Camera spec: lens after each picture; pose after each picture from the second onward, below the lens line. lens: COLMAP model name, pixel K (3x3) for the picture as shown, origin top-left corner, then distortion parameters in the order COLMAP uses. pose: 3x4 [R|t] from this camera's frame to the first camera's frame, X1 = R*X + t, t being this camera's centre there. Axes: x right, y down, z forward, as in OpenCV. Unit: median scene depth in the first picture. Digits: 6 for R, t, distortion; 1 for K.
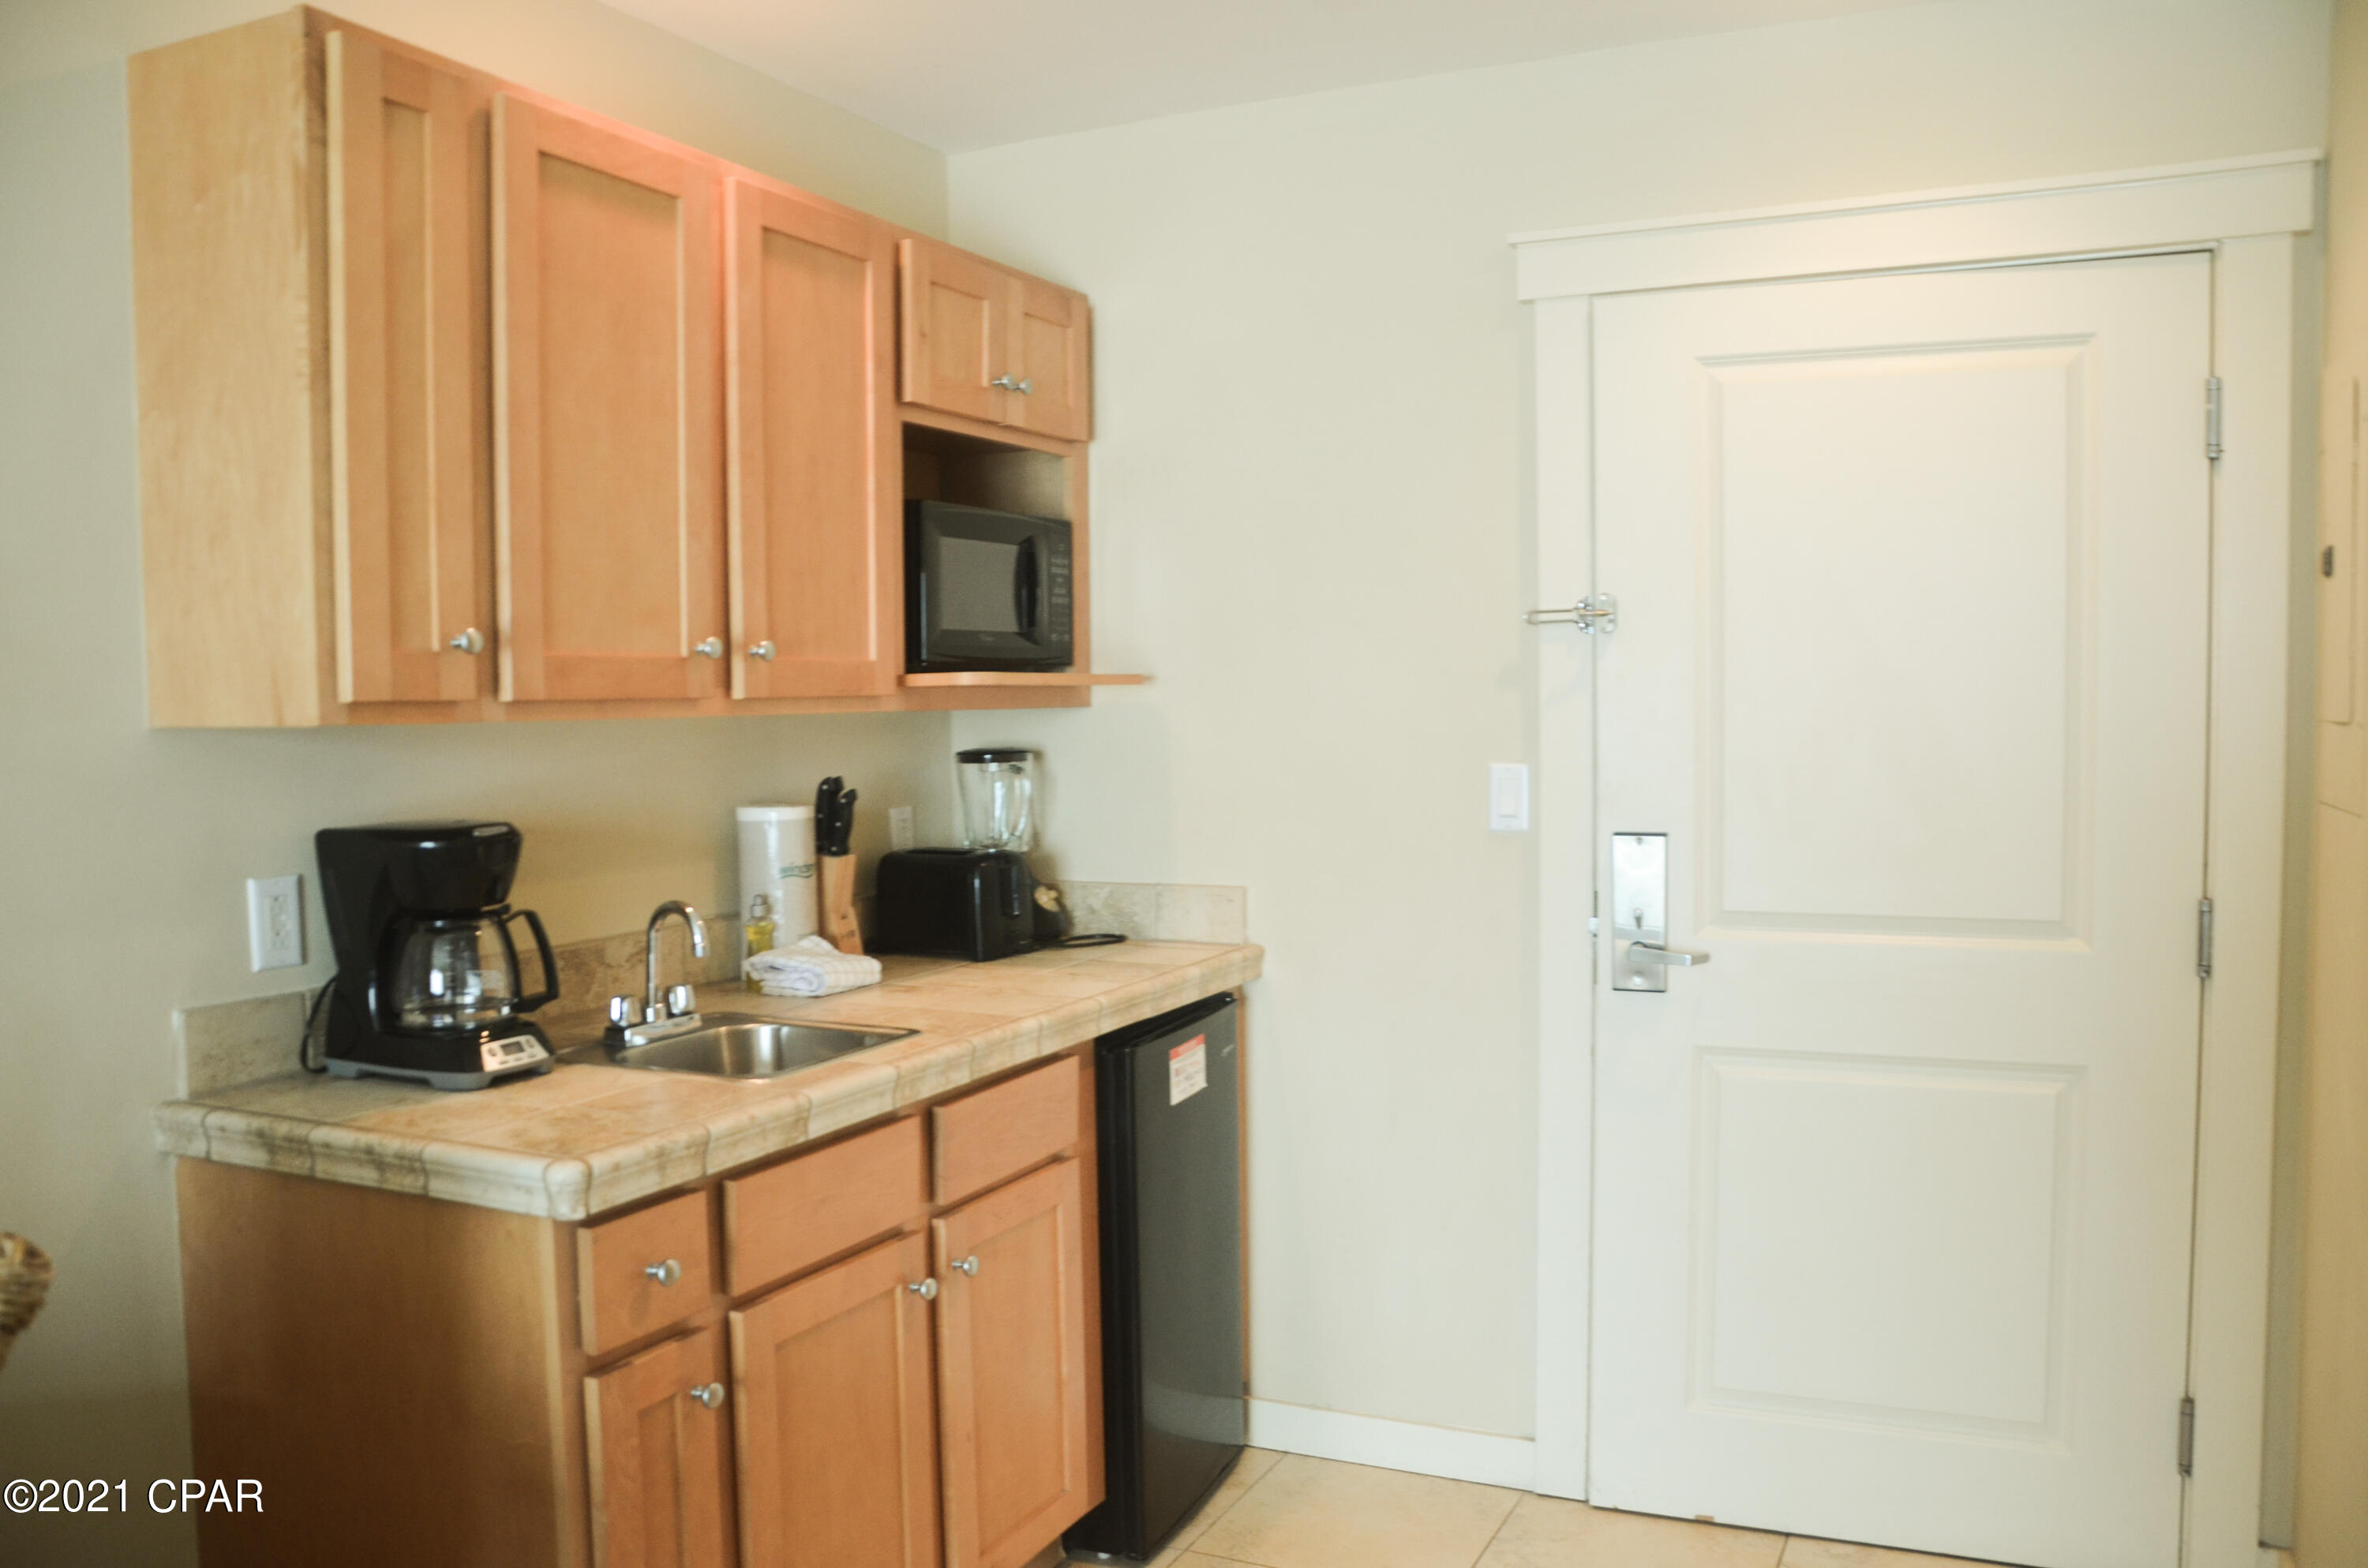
lens RADIAL K [[1841.9, 0, 1169.5], [0, 1841.9, 791.7], [0, 0, 1]] dist [-0.124717, 0.084637]
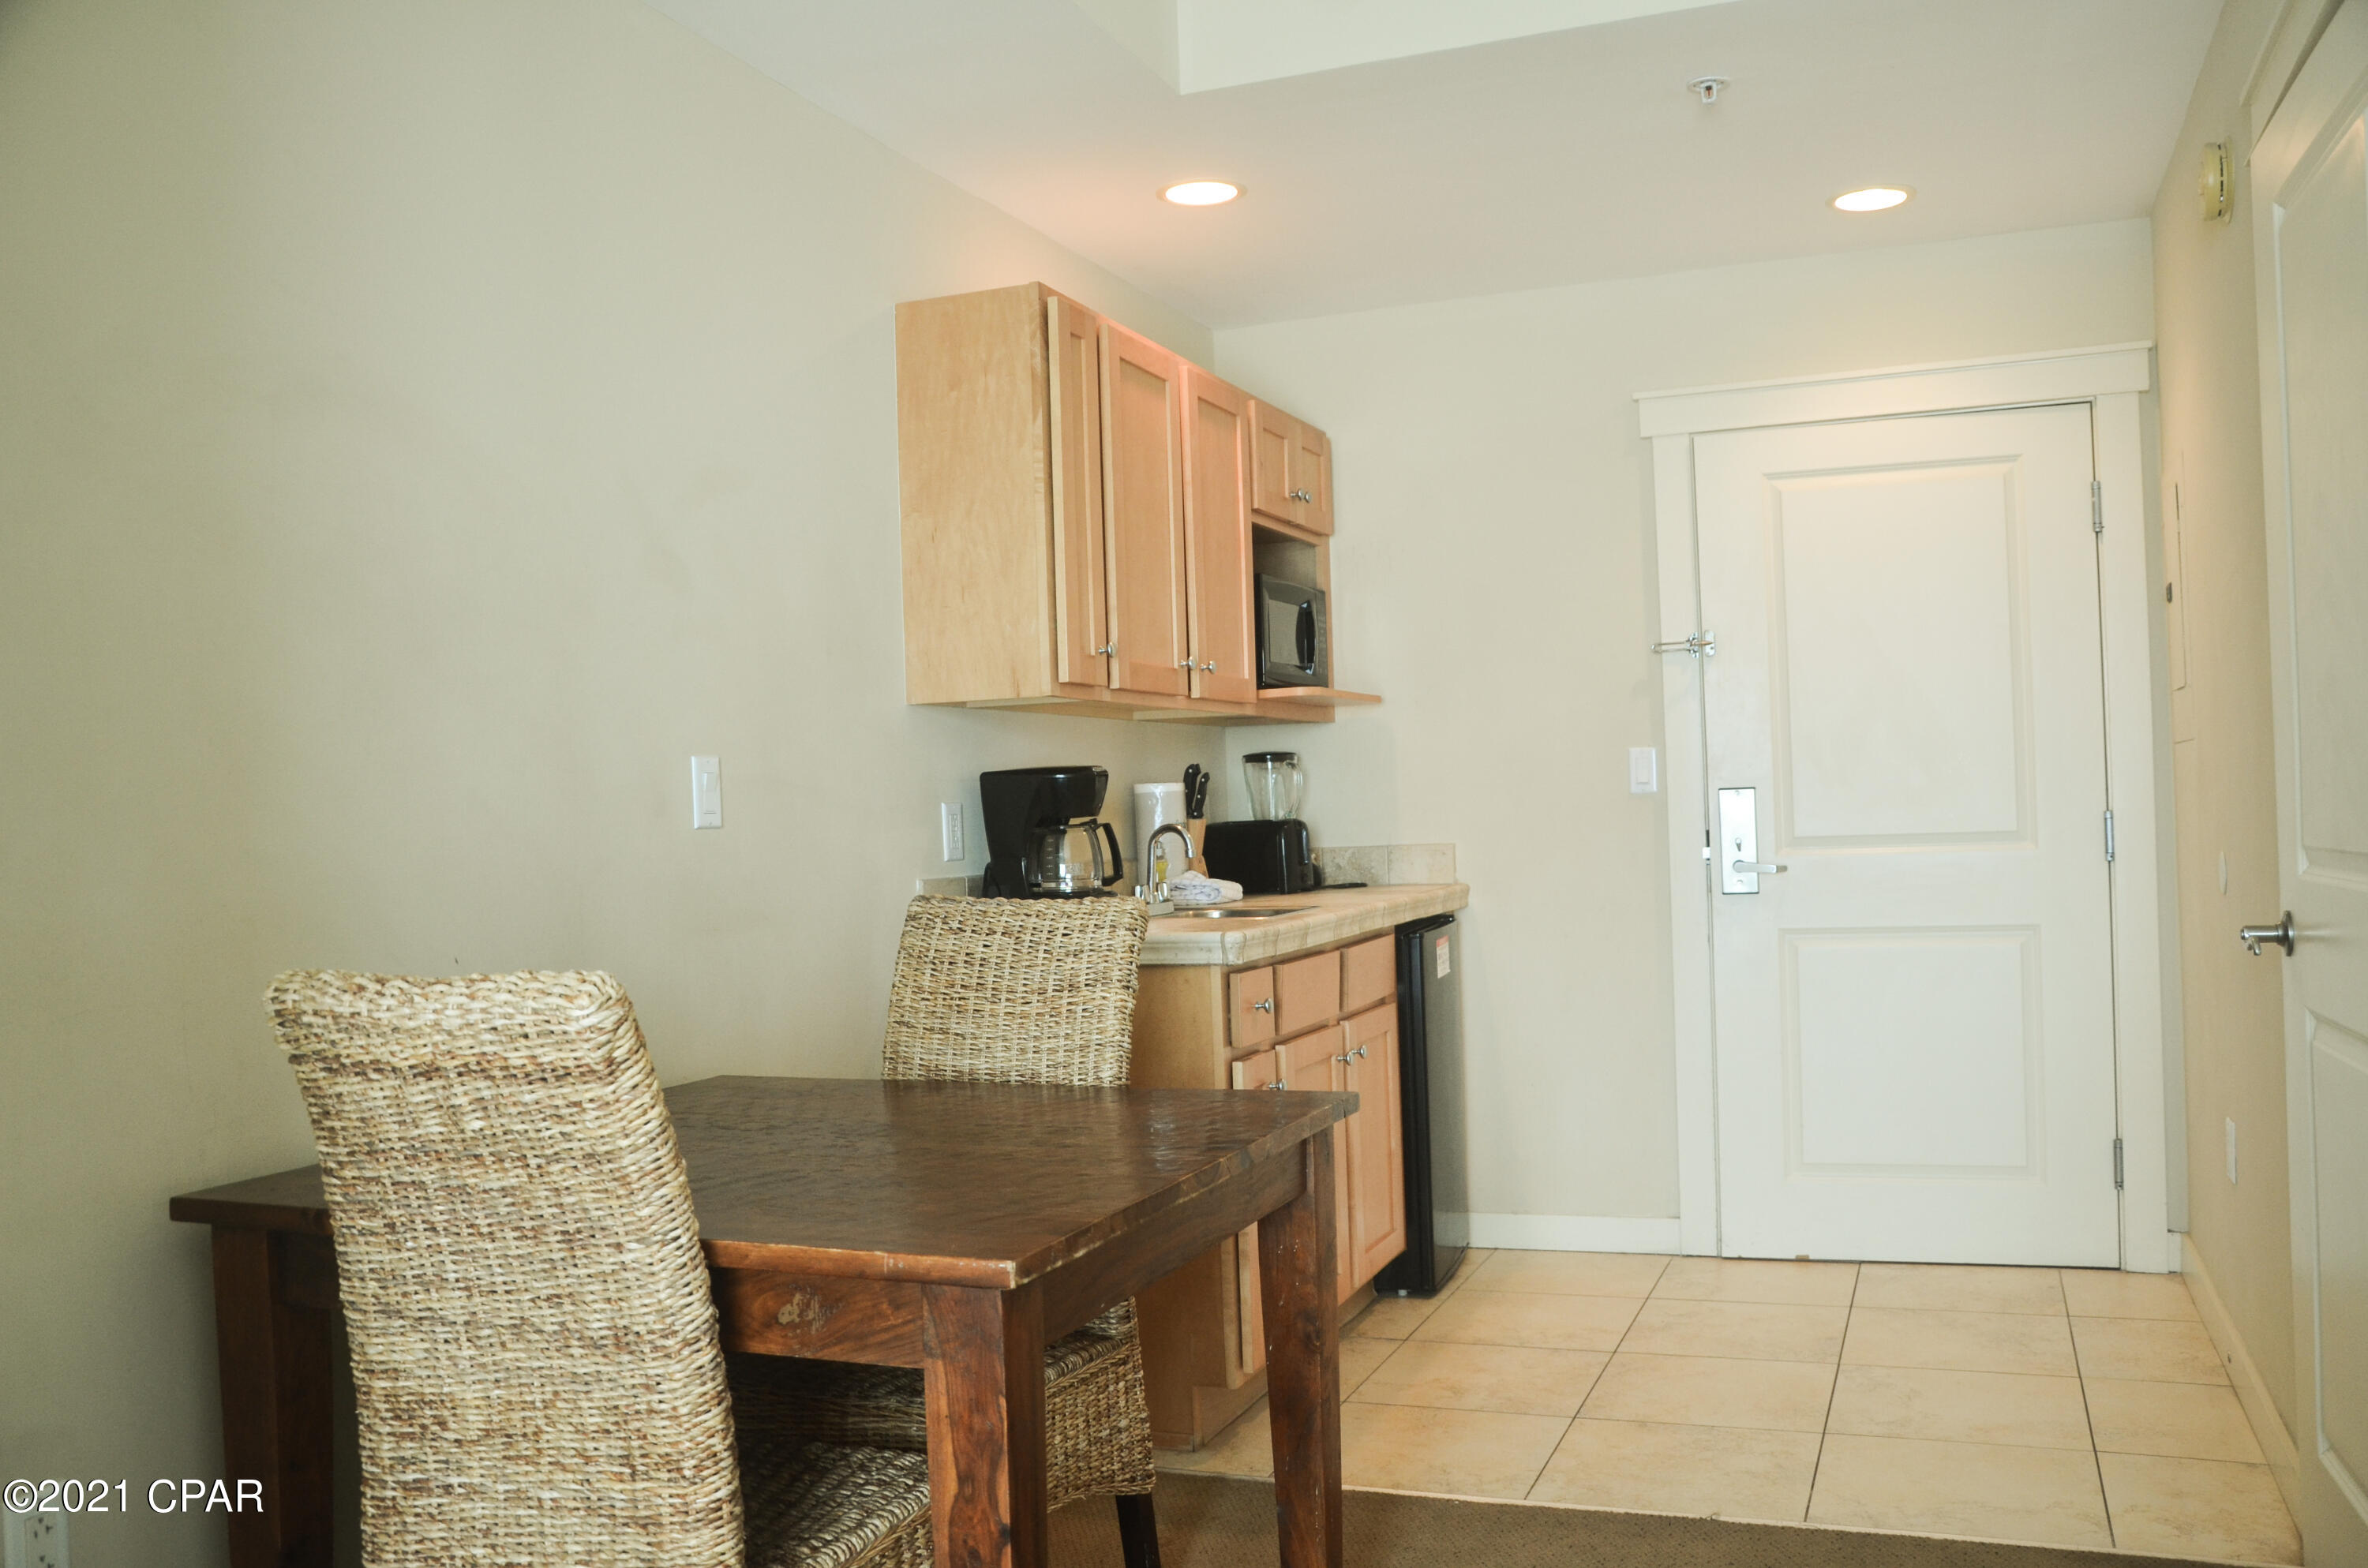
lens RADIAL K [[1841.9, 0, 1182.3], [0, 1841.9, 767.9], [0, 0, 1]] dist [-0.124717, 0.084637]
pose [[0.998454, -0.020682, 0.051595, -0.275280], [0.024188, 0.997373, -0.068279, 0.097355], [-0.050047, 0.069421, 0.996331, -0.468148]]
